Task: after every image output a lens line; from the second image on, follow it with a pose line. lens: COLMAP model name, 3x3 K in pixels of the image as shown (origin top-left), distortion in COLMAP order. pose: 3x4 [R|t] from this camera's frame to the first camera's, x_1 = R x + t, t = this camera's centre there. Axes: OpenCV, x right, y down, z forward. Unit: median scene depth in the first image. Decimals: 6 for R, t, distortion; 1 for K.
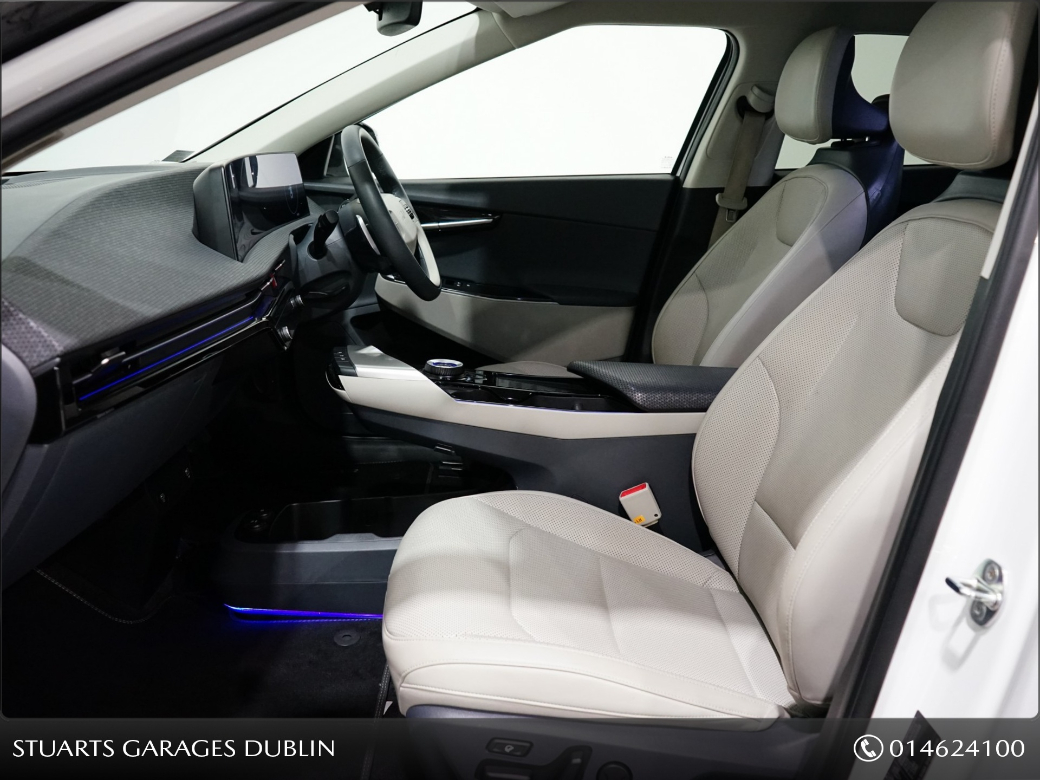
lens RADIAL K [[989.3, 0, 520.0], [0, 989.3, 390.0], [0, 0, 1]] dist [0.006857, -0.000195]
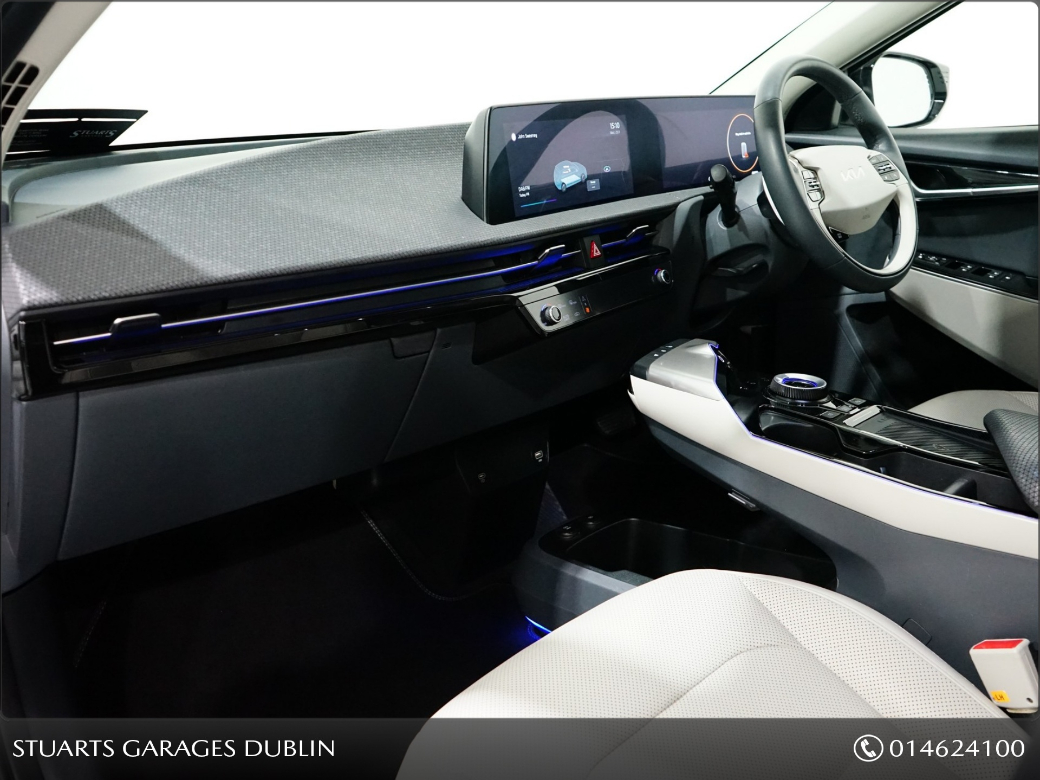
lens RADIAL K [[989.3, 0, 520.0], [0, 989.3, 390.0], [0, 0, 1]] dist [0.006857, -0.000195]
pose [[0.712509, 0.165047, -0.681975, 0.267760], [-0.140908, 0.985798, 0.091360, -0.057843], [0.687369, 0.031001, 0.725647, 0.341148]]
